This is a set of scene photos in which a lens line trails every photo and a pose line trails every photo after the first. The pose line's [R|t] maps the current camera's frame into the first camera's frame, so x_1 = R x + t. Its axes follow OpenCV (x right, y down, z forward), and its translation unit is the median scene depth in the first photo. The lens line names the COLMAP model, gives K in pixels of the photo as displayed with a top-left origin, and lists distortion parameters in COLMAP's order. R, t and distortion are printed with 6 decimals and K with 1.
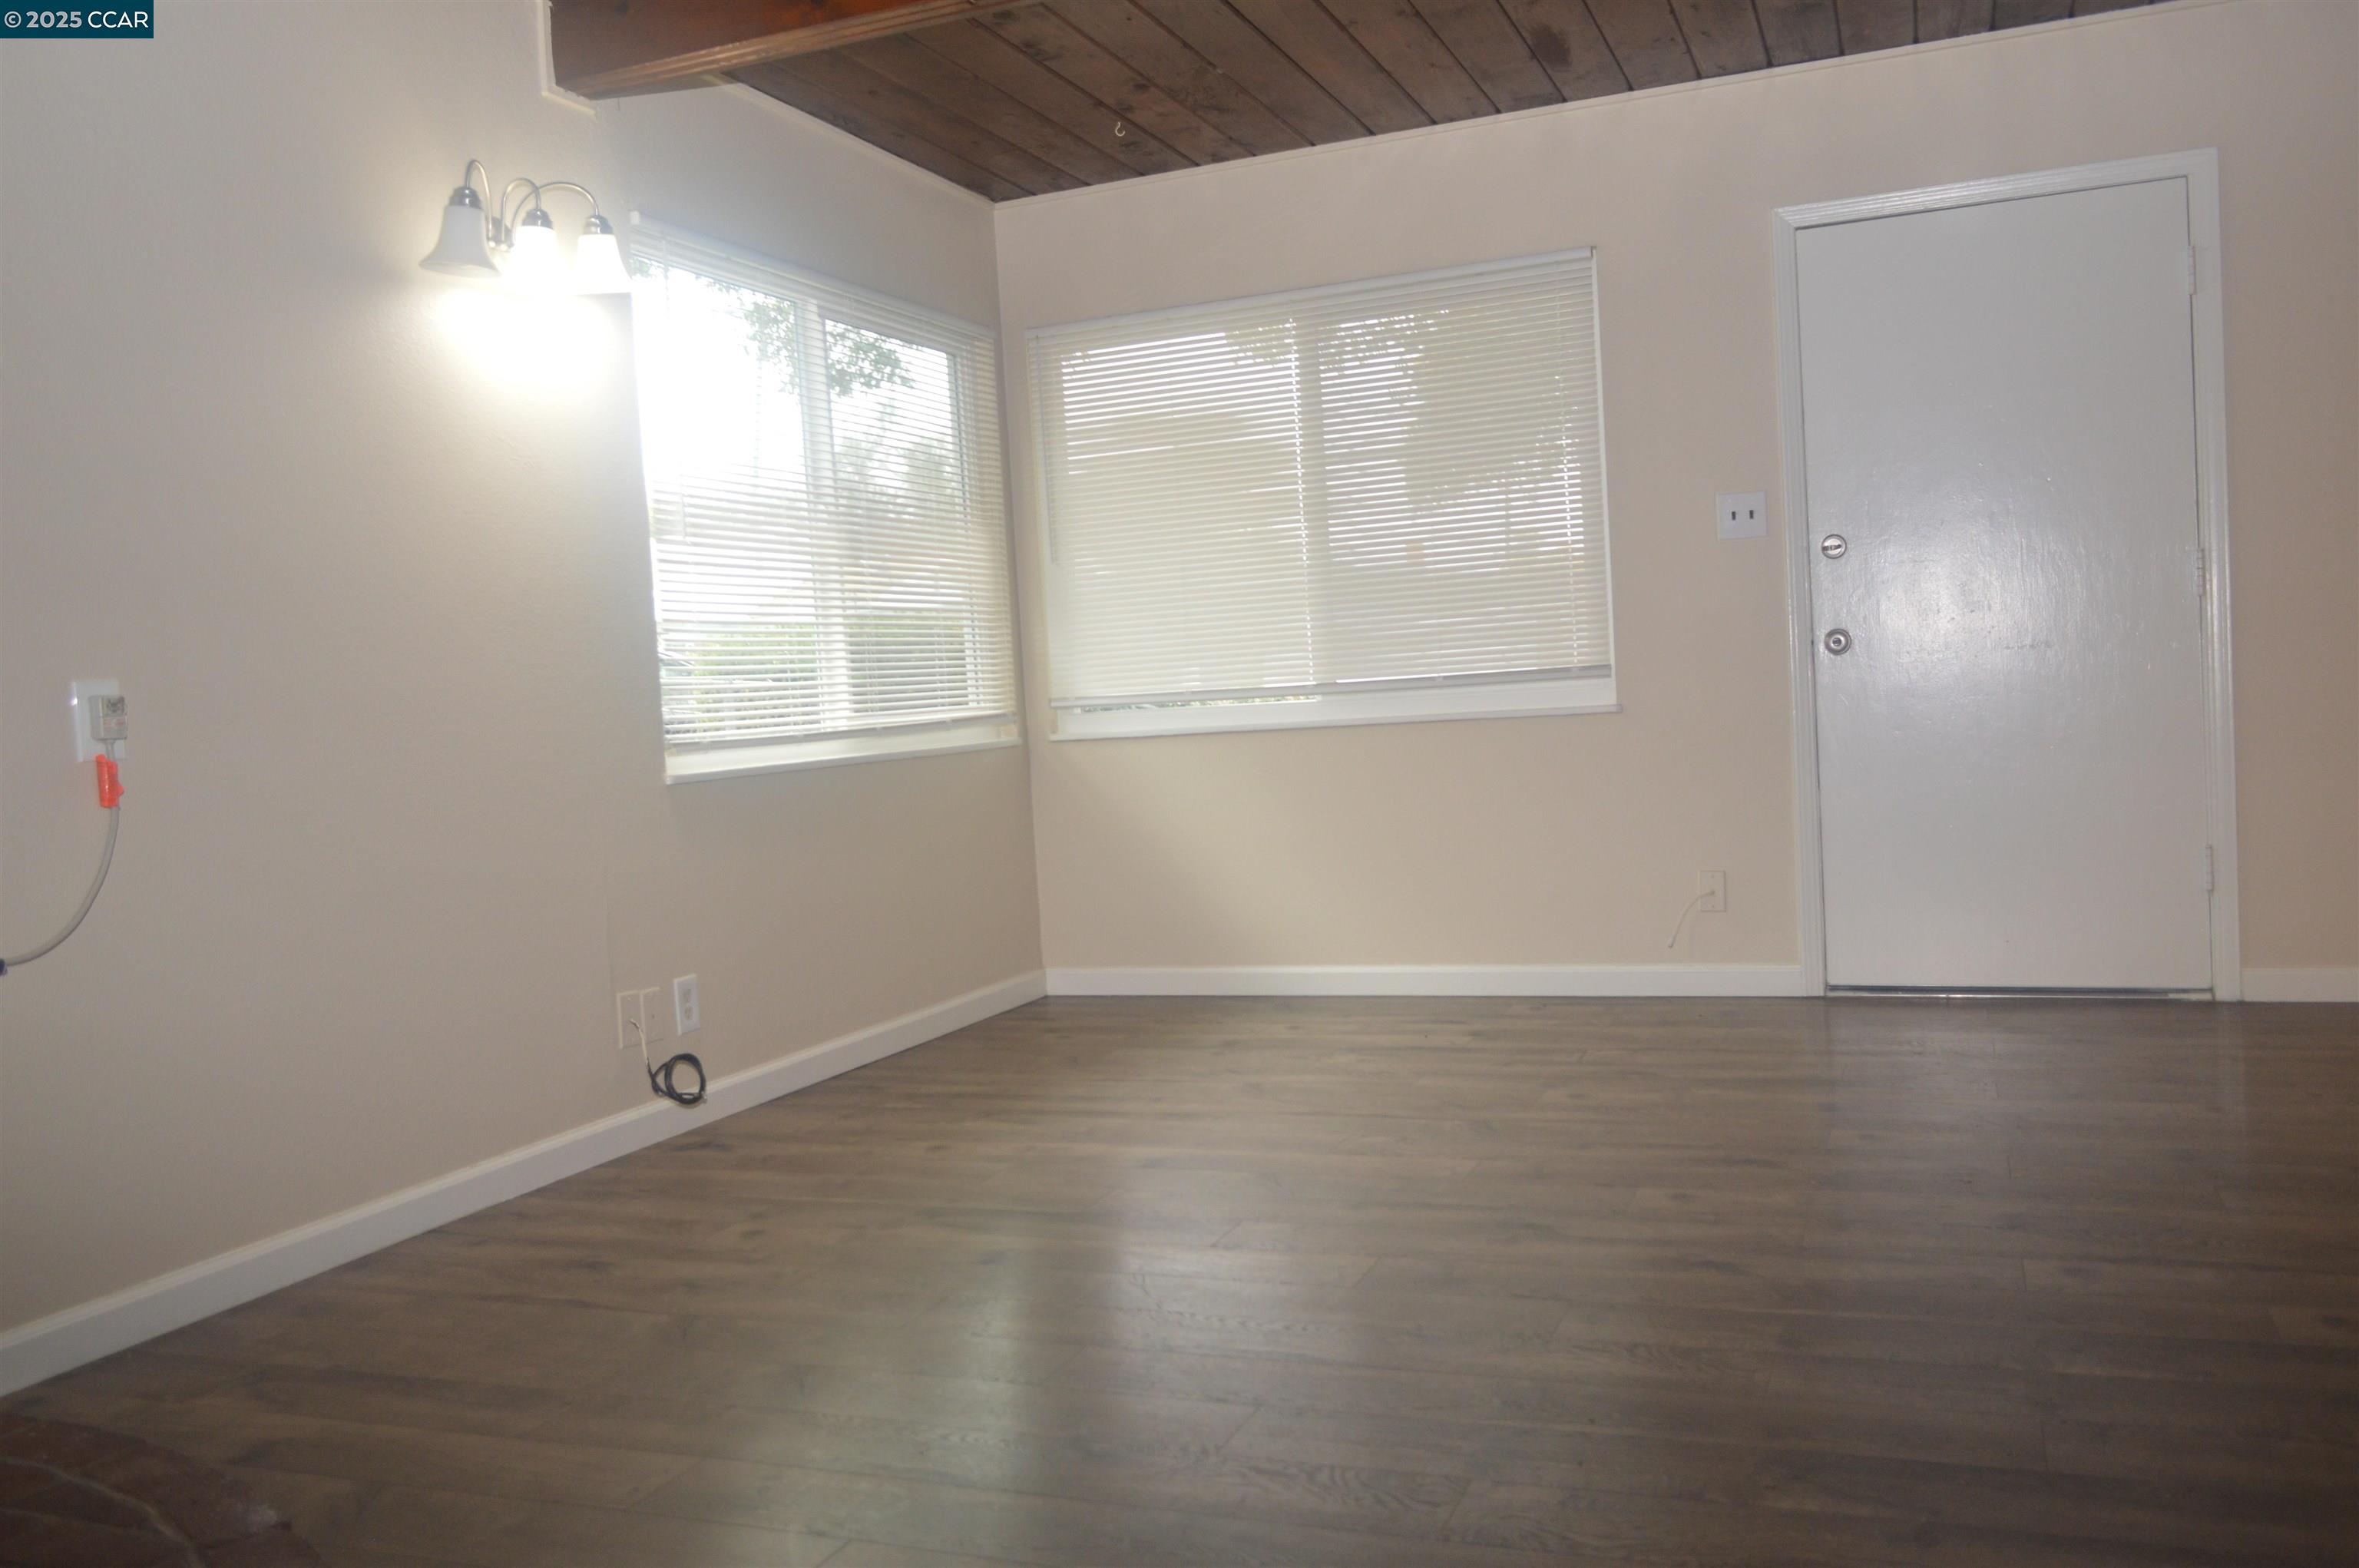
lens RADIAL K [[1882.6, 0, 1180.2], [0, 1882.6, 785.1], [0, 0, 1]] dist [-0.009027, 0.012977]
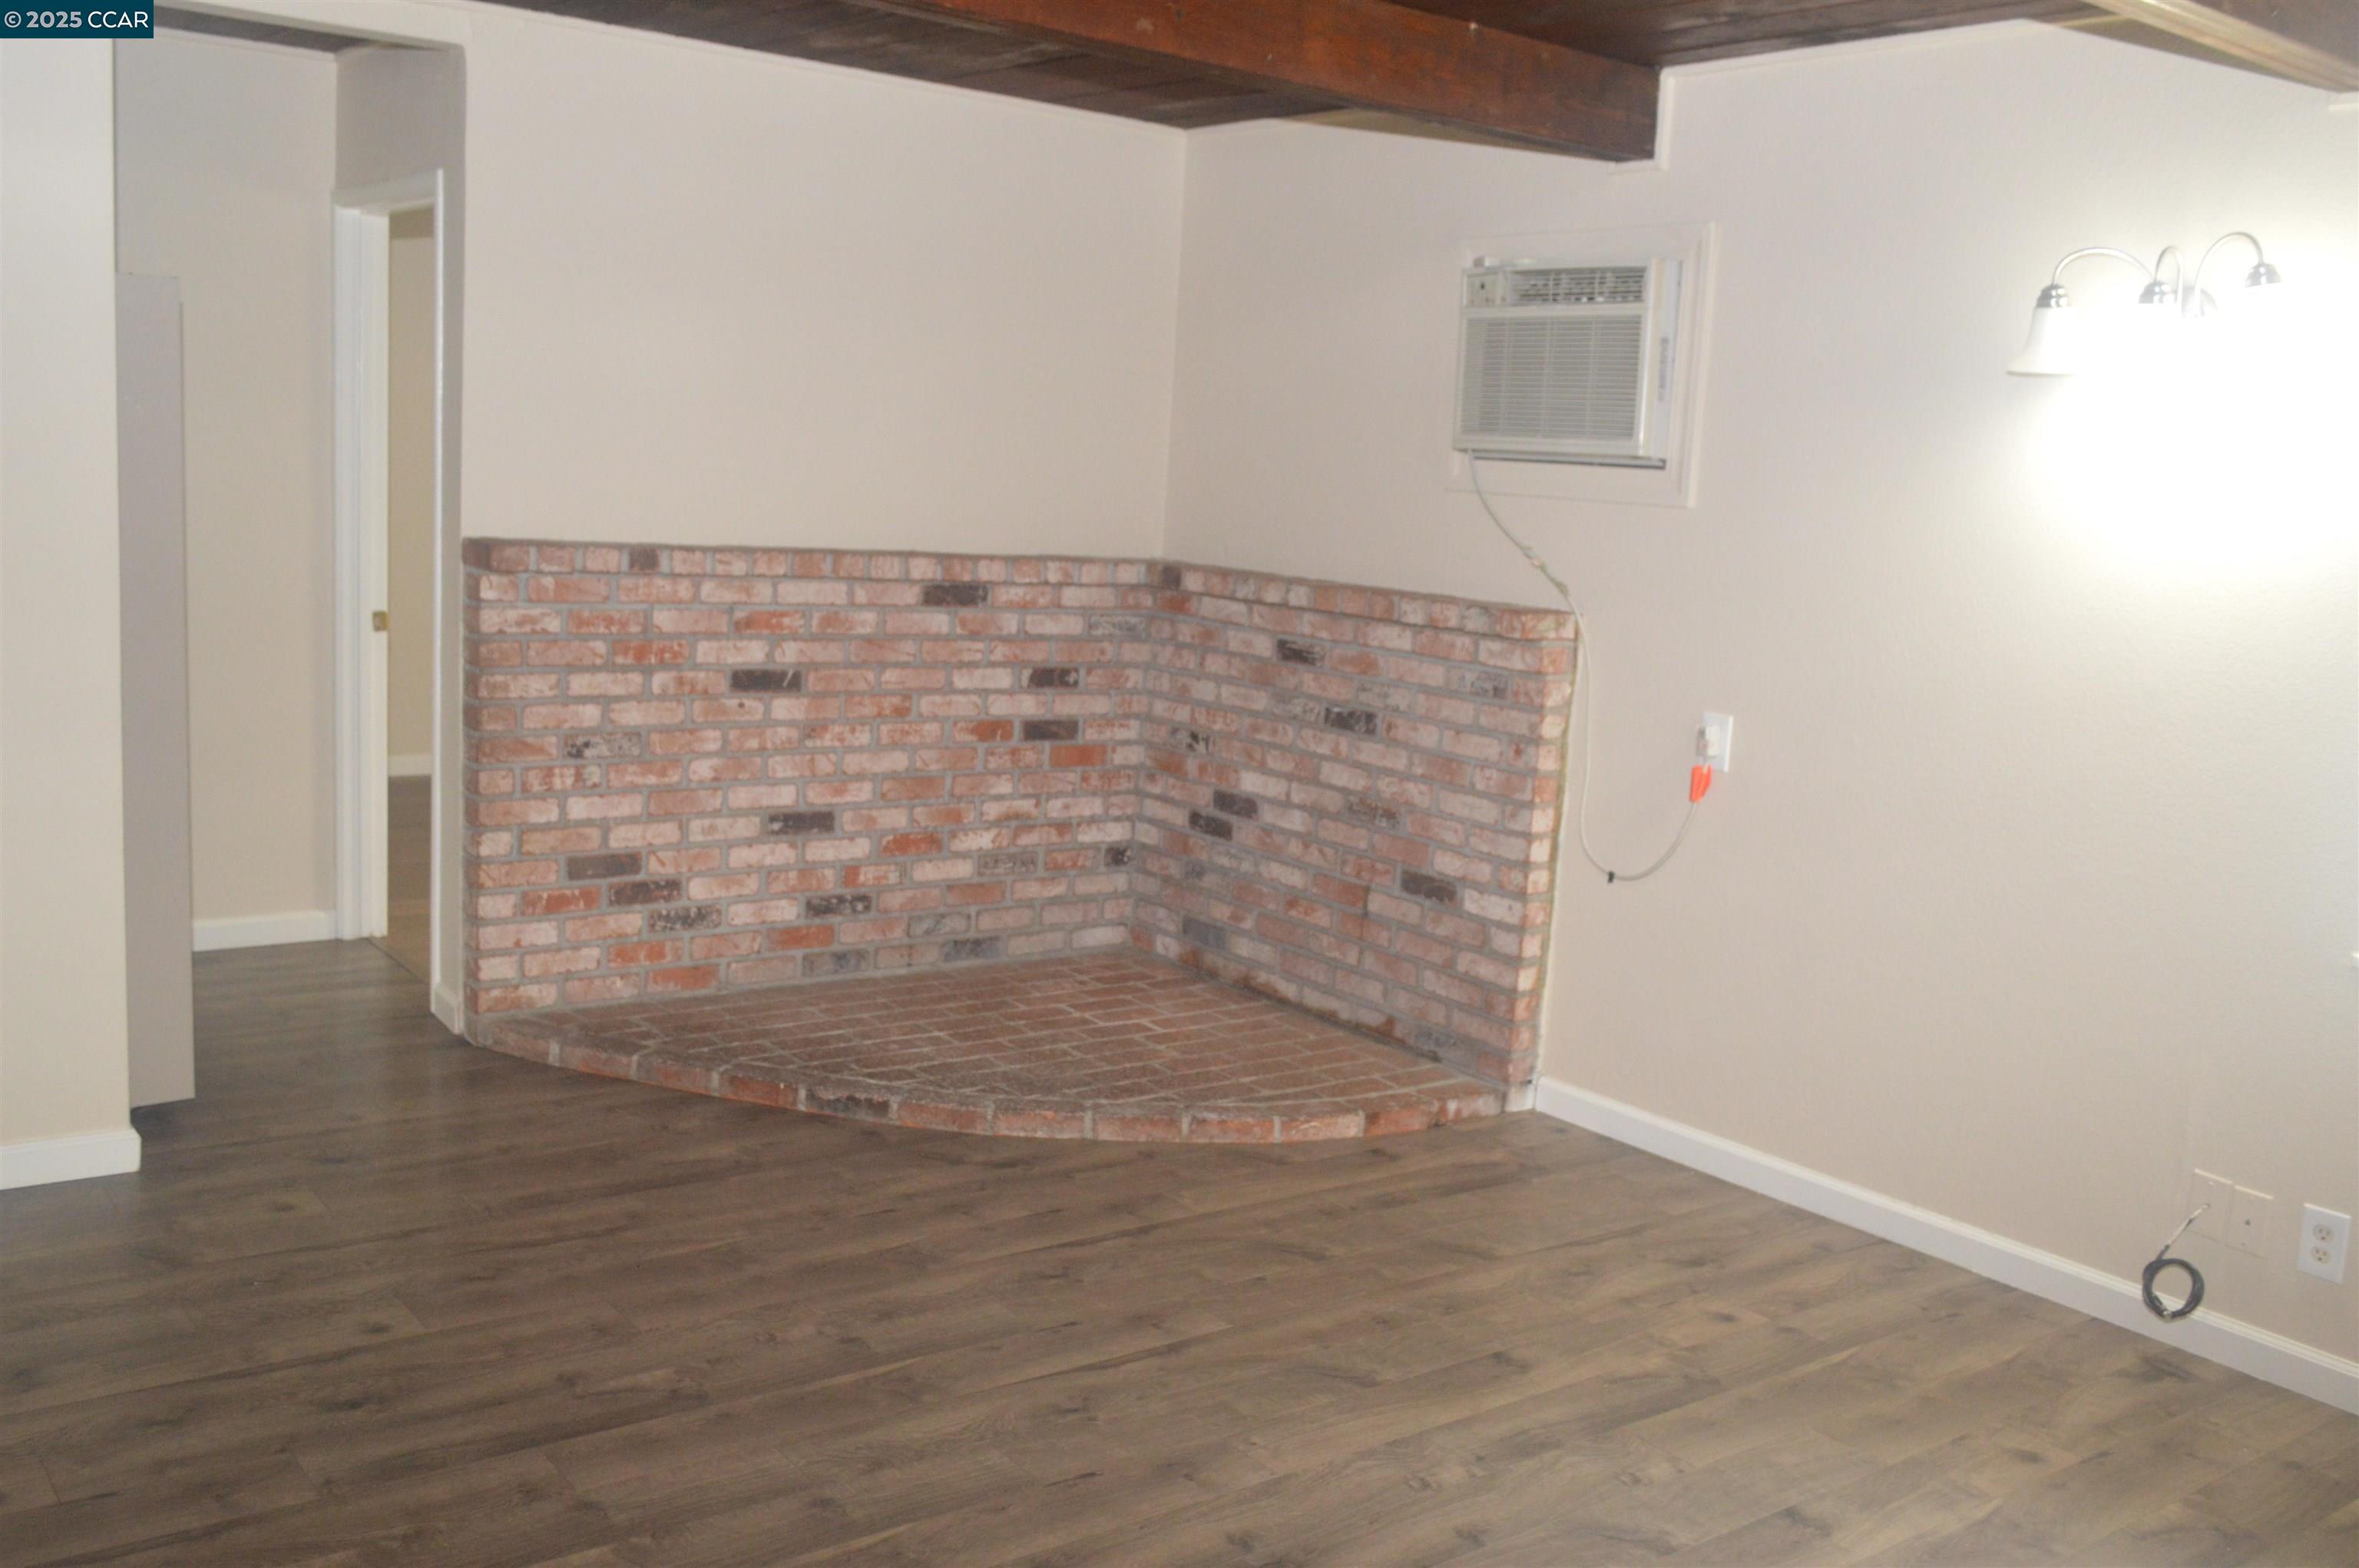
lens RADIAL K [[2114.4, 0, 1174.9], [0, 2114.4, 780.5], [0, 0, 1]] dist [-0.006066, -0.018874]
pose [[-0.497460, 0.163813, -0.851880, 0.844072], [-0.075991, 0.970005, 0.230903, -0.289570], [0.864152, 0.179600, -0.470090, 1.178020]]
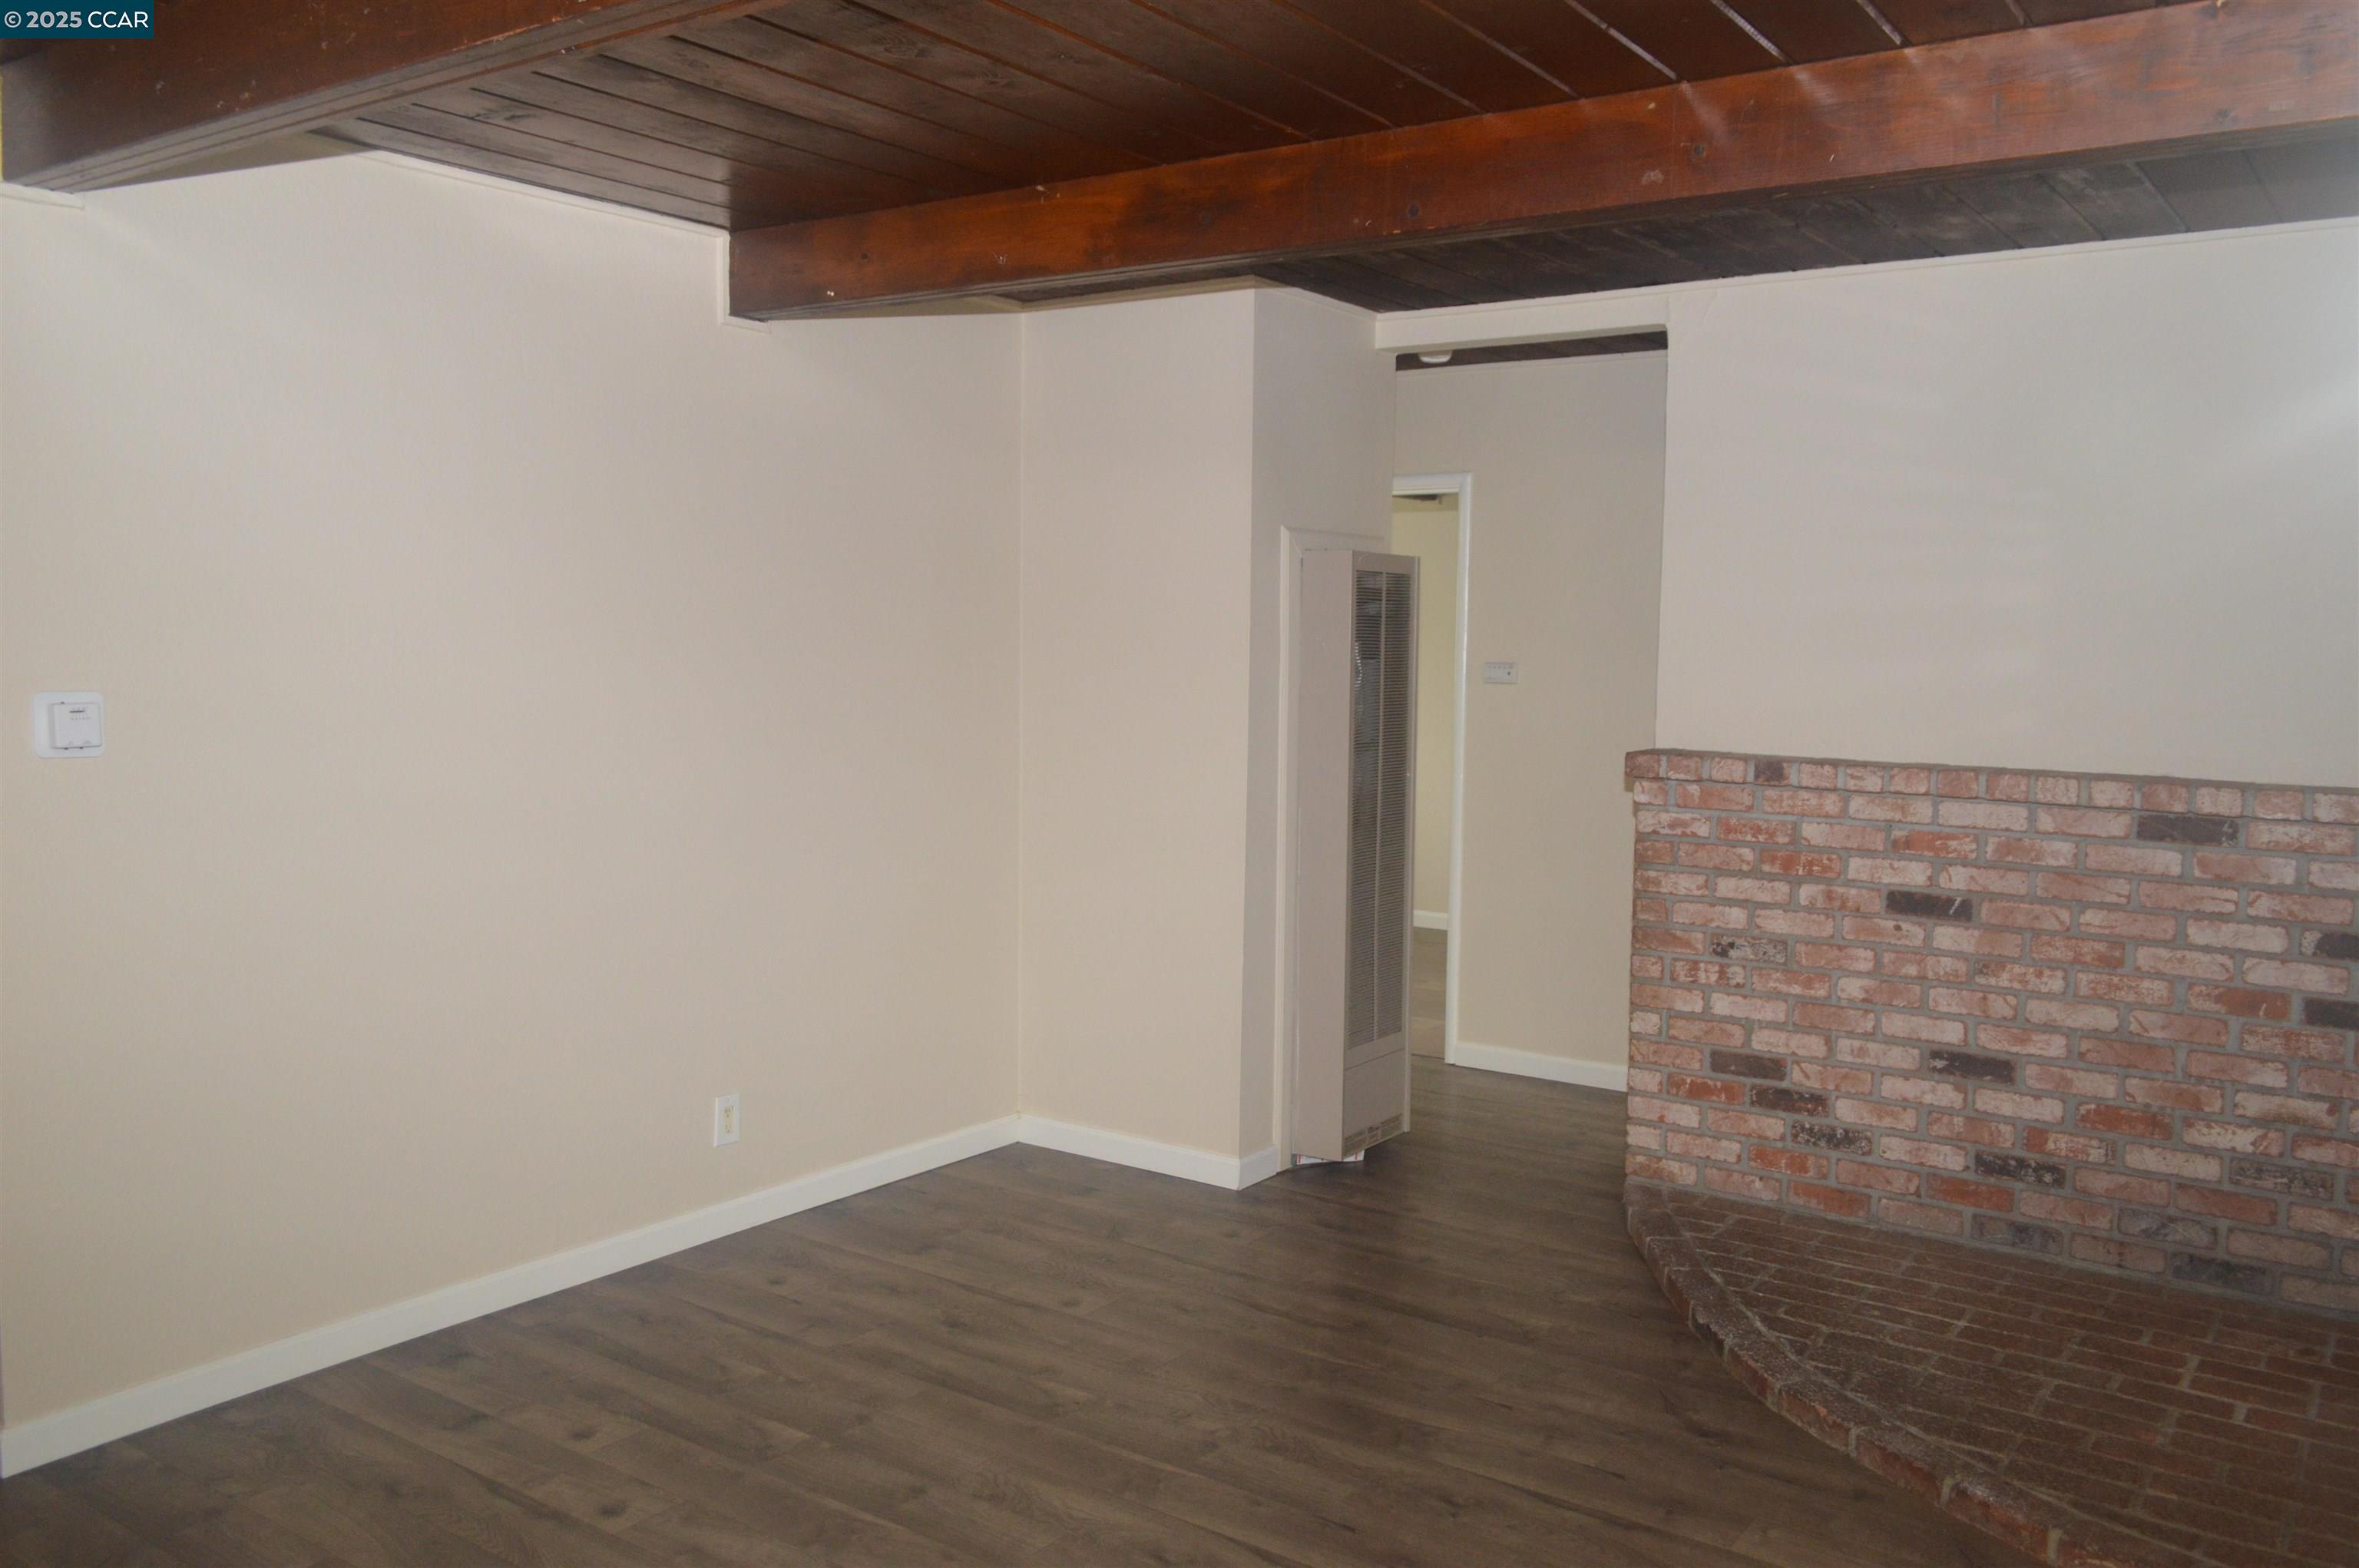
lens RADIAL K [[1882.6, 0, 1178.1], [0, 1882.6, 777.2], [0, 0, 1]] dist [-0.009027, 0.012977]
pose [[-0.973542, 0.030715, 0.226435, -0.122714], [0.057383, 0.992033, 0.112150, -0.244015], [-0.221186, 0.122176, -0.967548, 1.536811]]
